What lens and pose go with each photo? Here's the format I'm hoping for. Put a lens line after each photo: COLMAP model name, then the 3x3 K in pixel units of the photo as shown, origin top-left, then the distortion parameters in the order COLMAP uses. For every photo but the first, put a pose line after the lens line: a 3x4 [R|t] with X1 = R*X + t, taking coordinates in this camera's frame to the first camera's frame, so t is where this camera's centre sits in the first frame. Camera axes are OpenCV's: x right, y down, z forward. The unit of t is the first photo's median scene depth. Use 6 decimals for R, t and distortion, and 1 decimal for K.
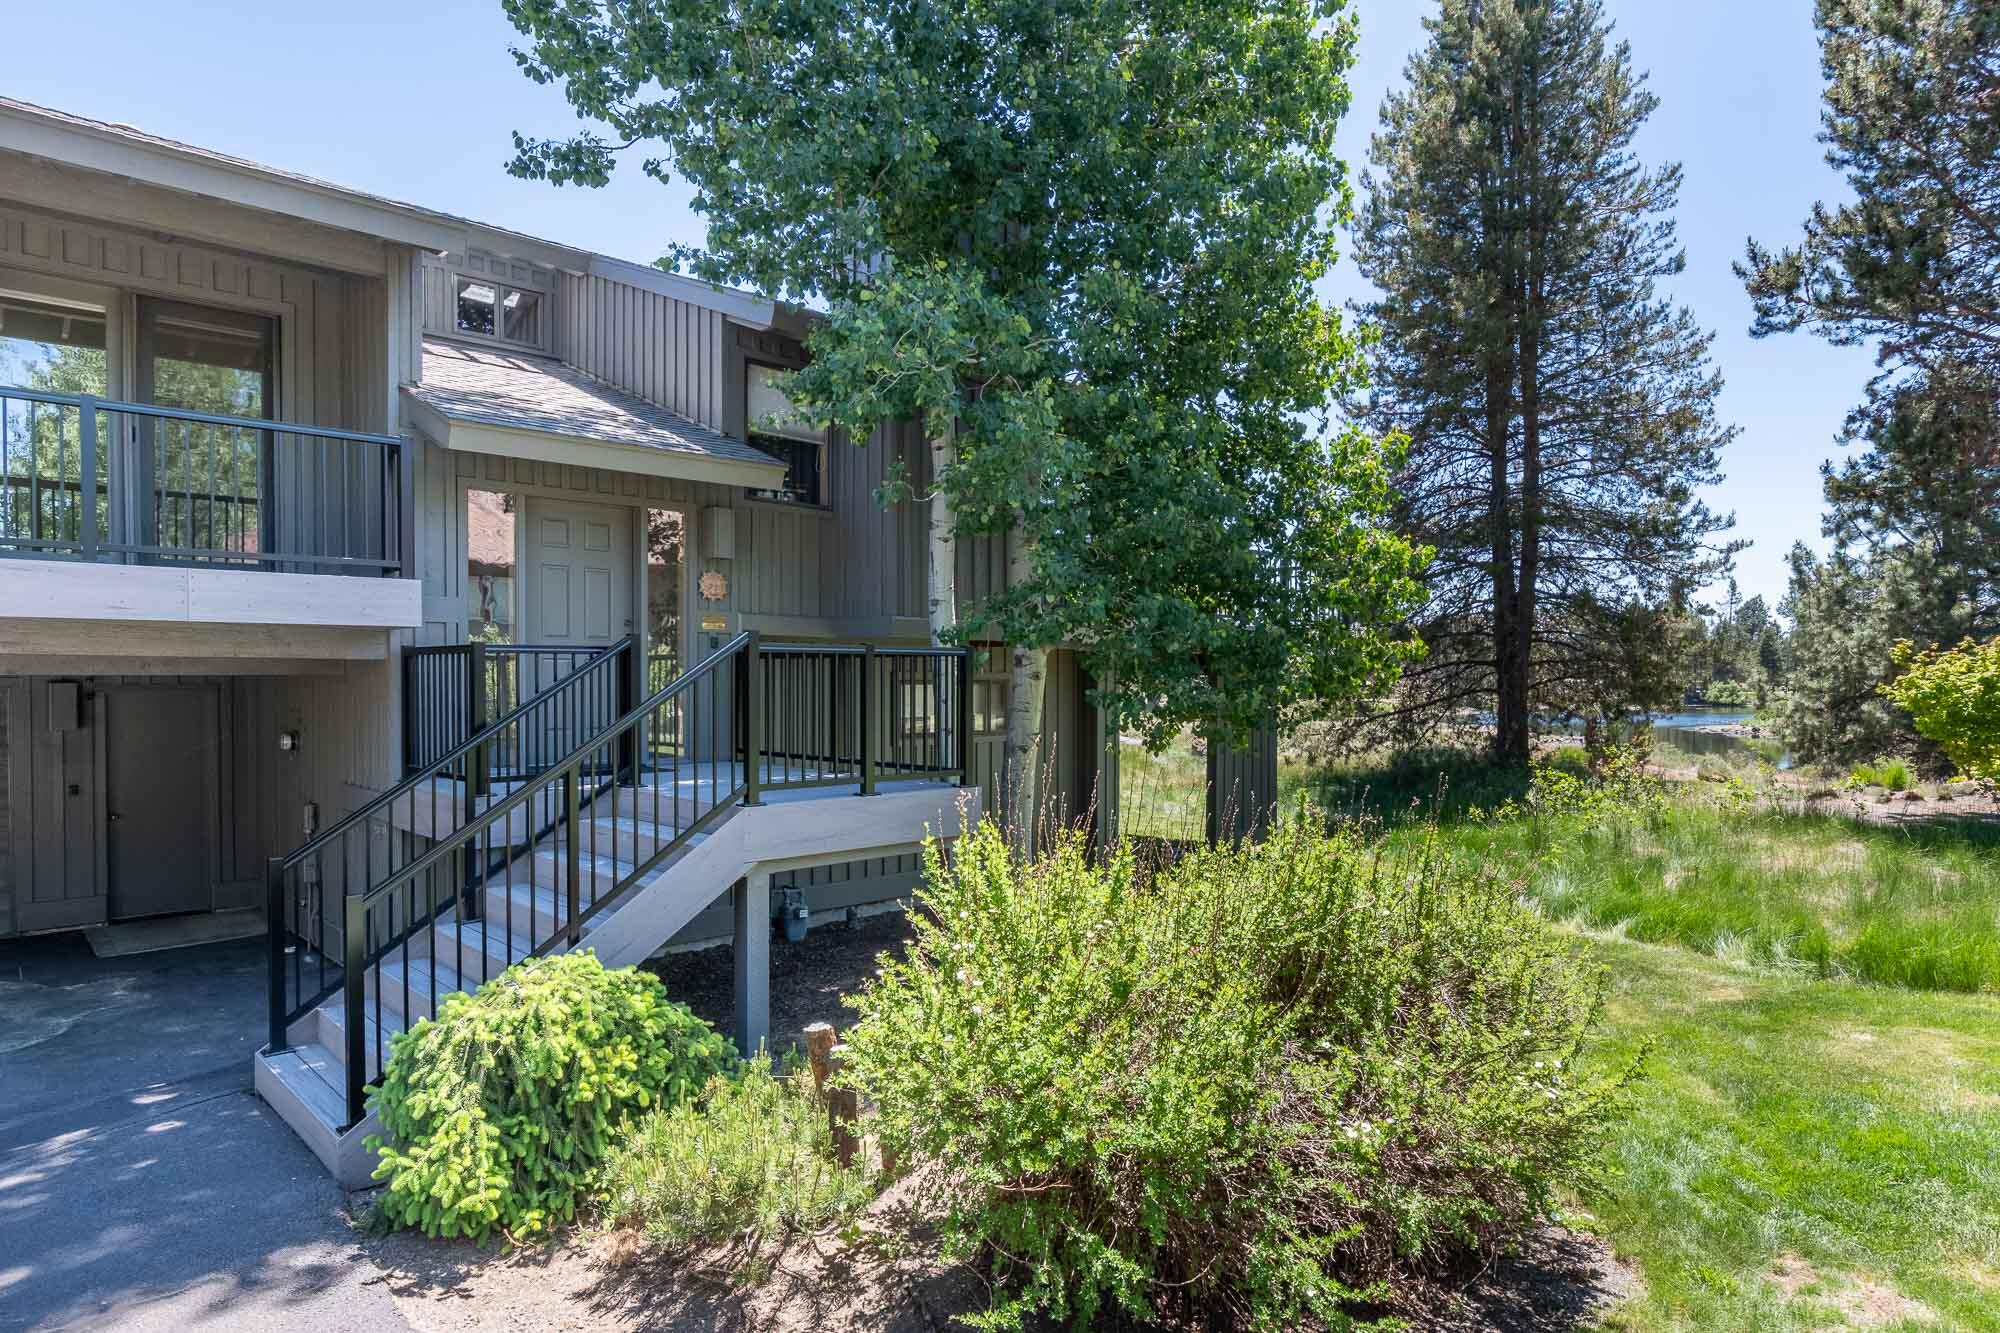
lens RADIAL K [[1080.4, 0, 1001.0], [0, 1080.4, 687.7], [0, 0, 1]] dist [-0.000023, -0.001664]
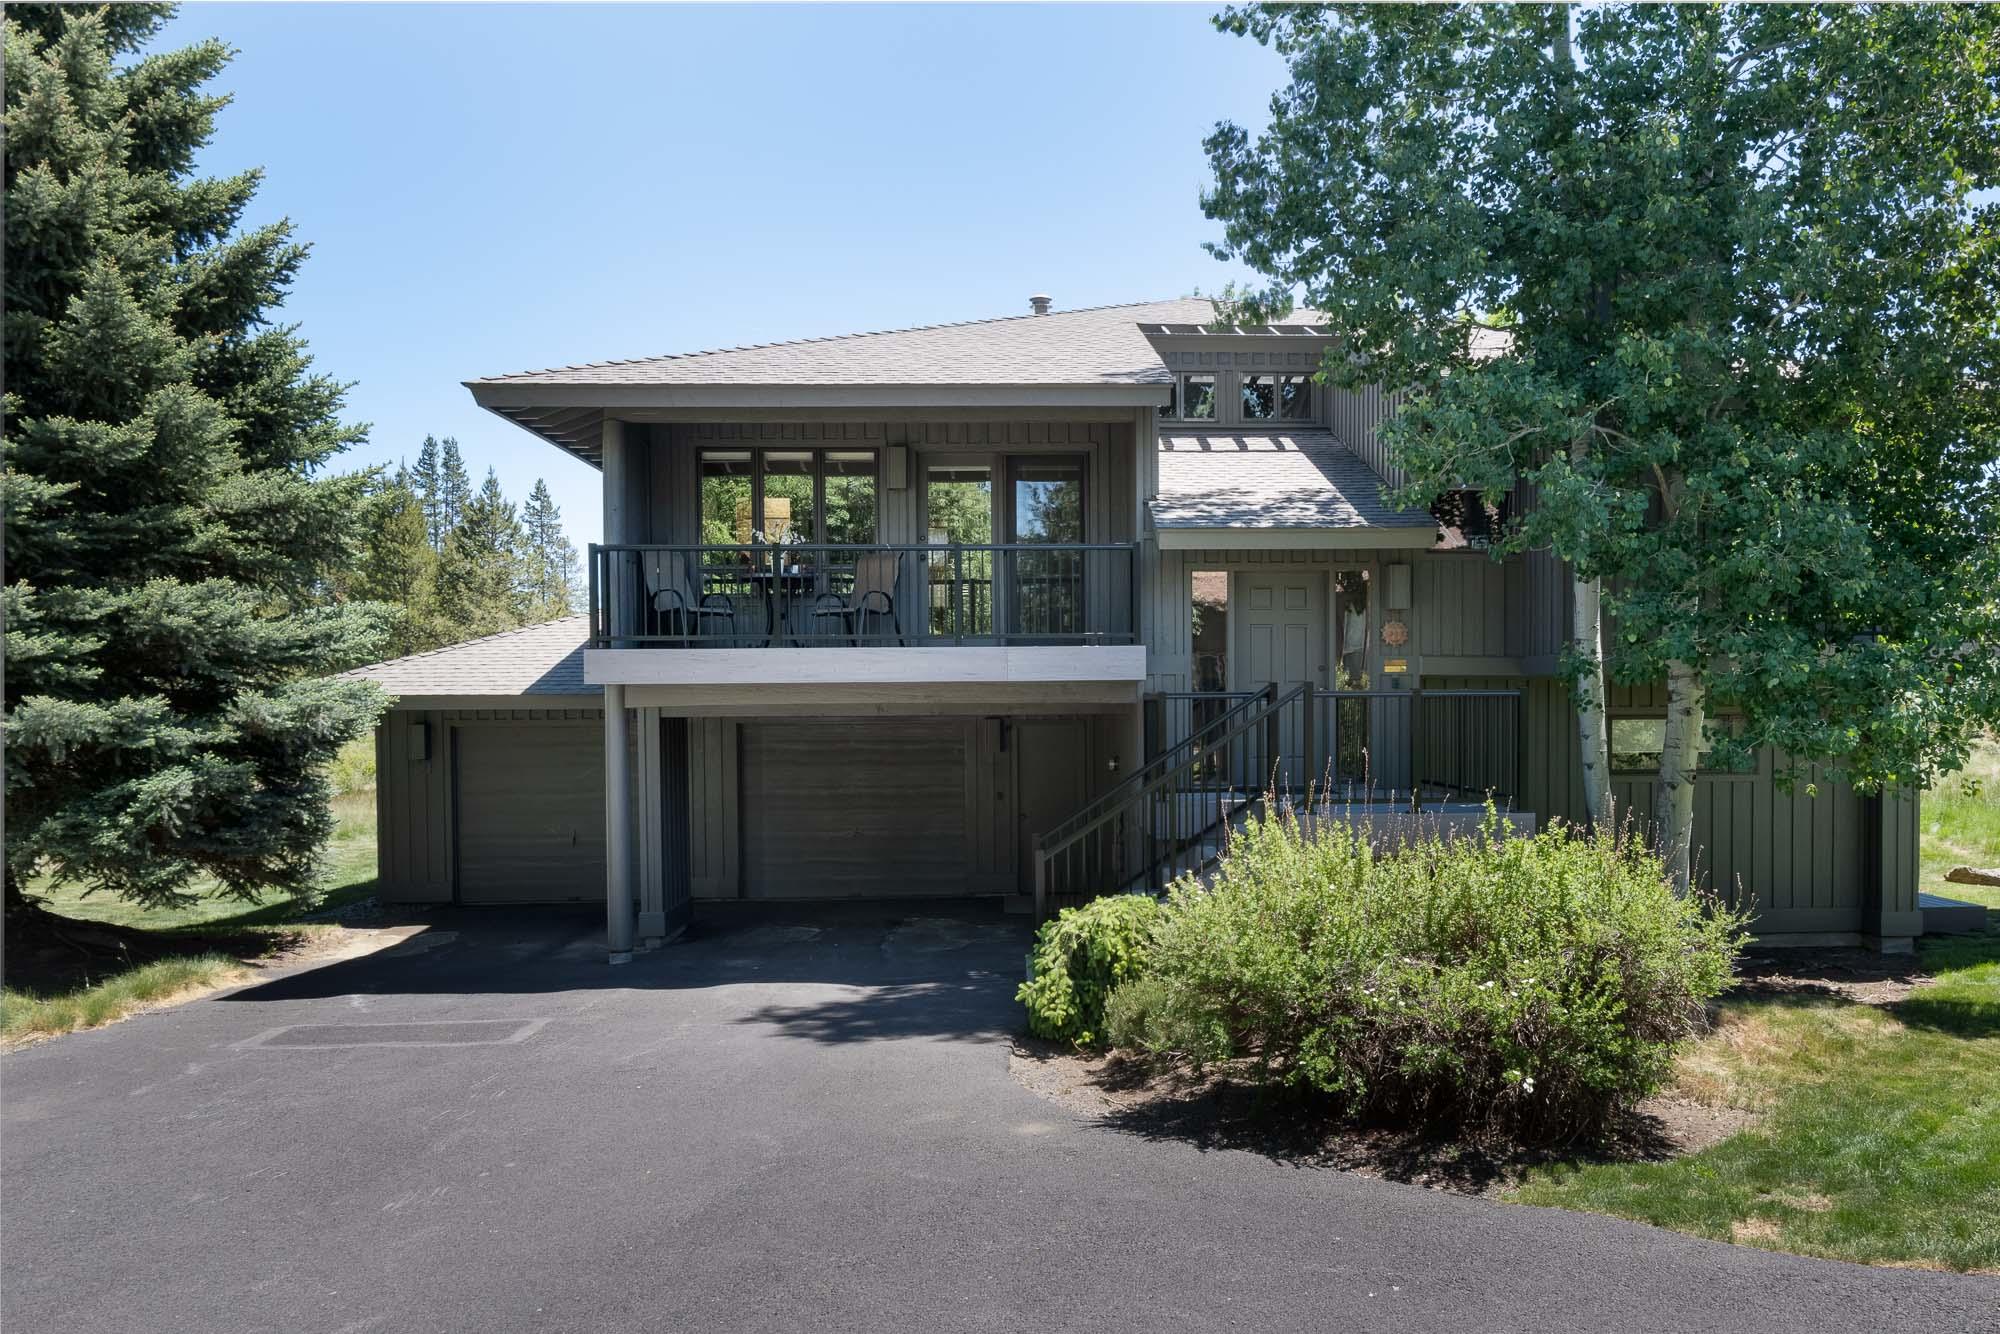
lens RADIAL K [[1362.4, 0, 1196.3], [0, 1362.4, 699.6], [0, 0, 1]] dist [-0.002792, -0.000323]
pose [[0.798113, -0.008514, -0.602448, 0.516704], [0.000576, 0.999910, -0.013368, -0.007163], [0.602508, 0.010323, 0.798046, -0.319985]]
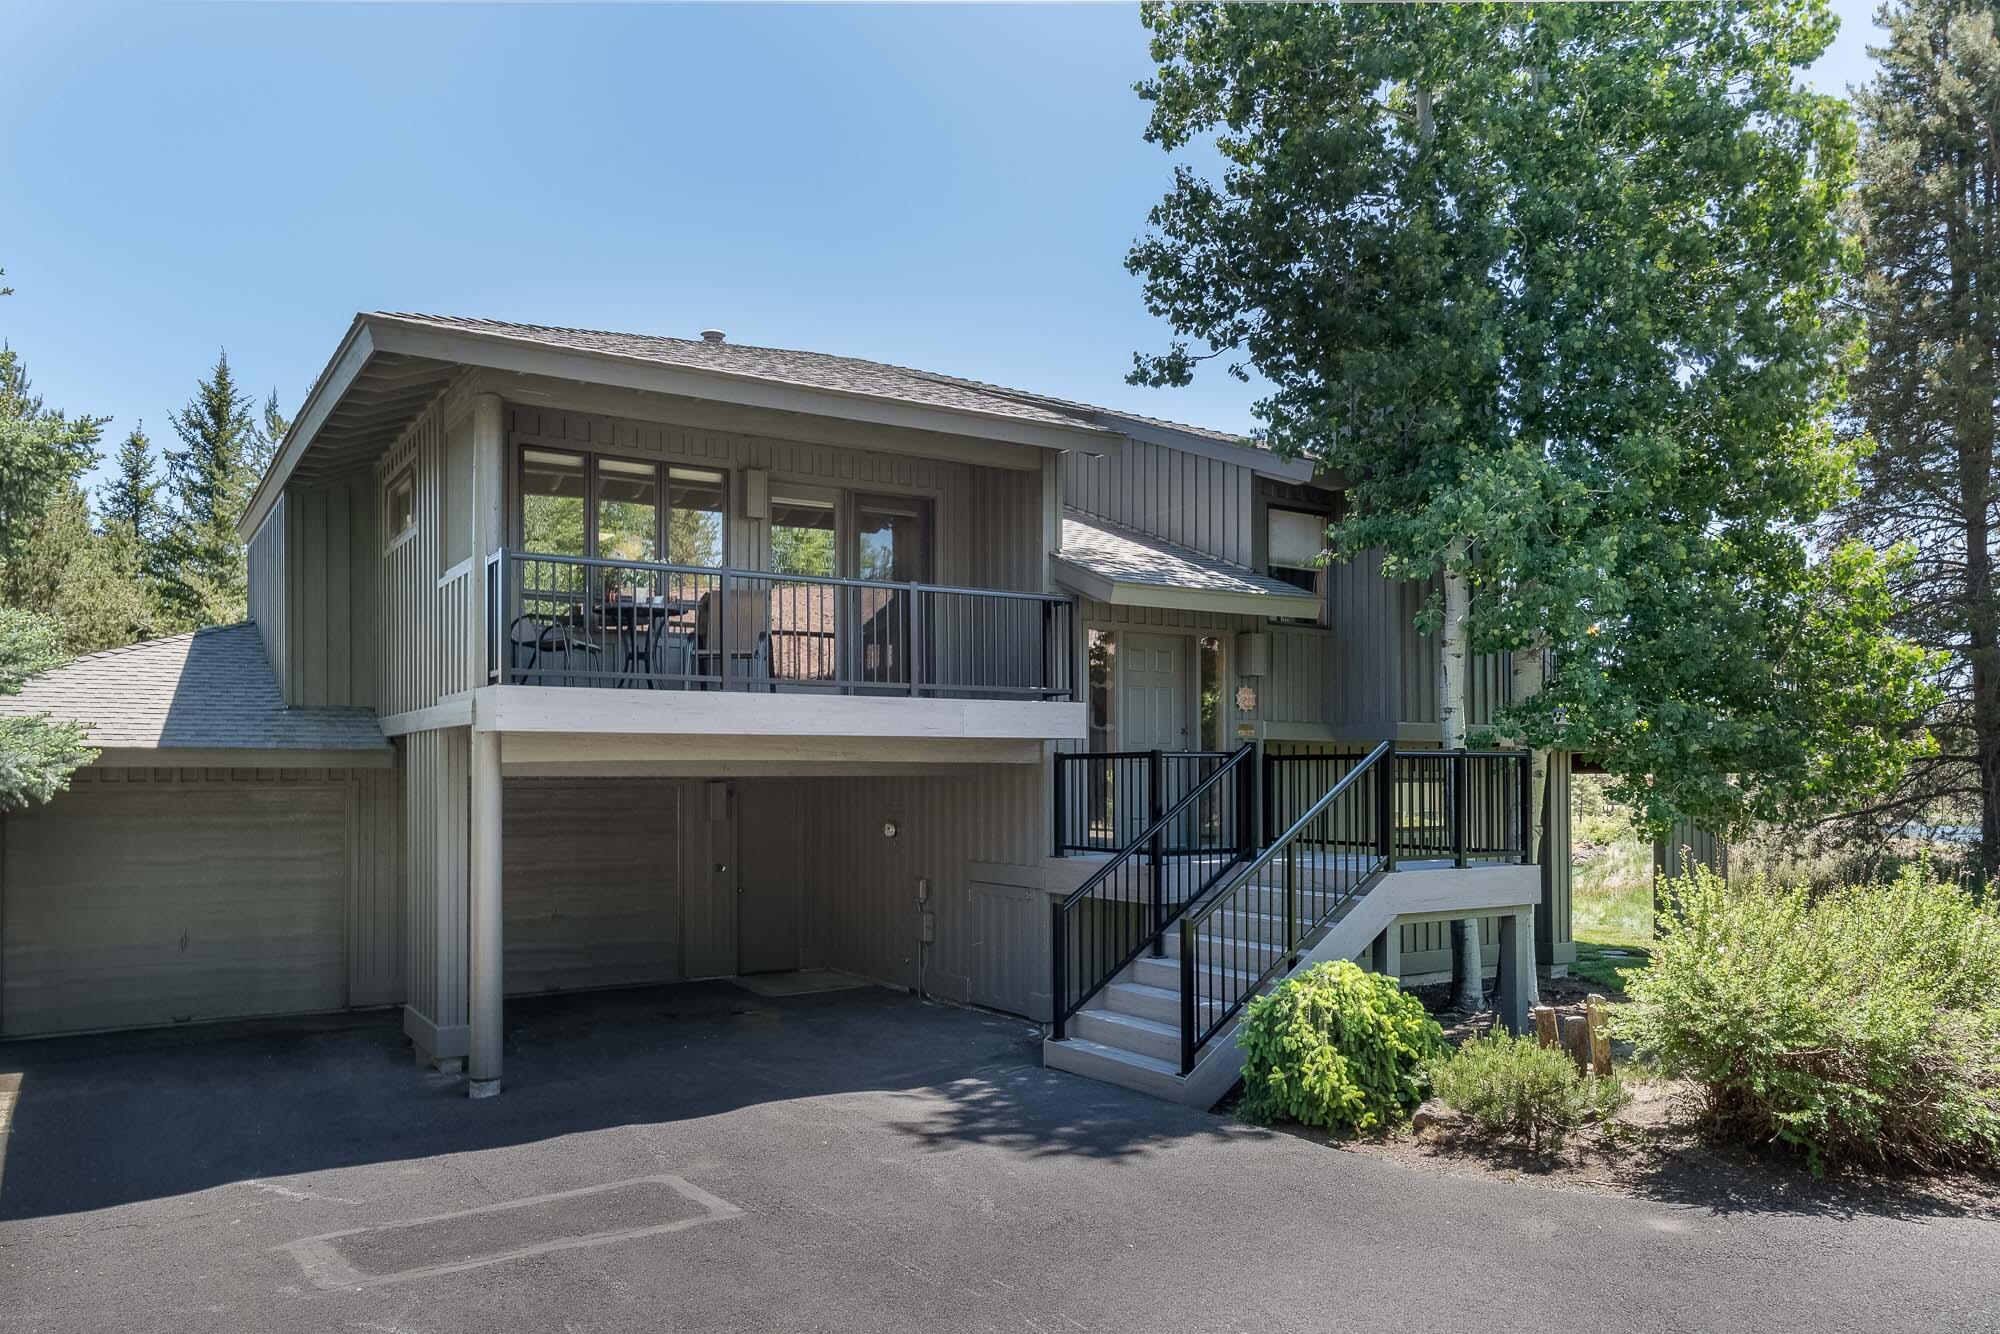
lens RADIAL K [[1249.1, 0, 998.5], [0, 1249.1, 748.7], [0, 0, 1]] dist [0.010103, 0.001850]
pose [[0.977024, -0.008914, -0.212944, -0.290552], [0.001593, 0.999402, -0.034527, 0.008145], [0.213125, 0.033394, 0.976454, -0.468579]]
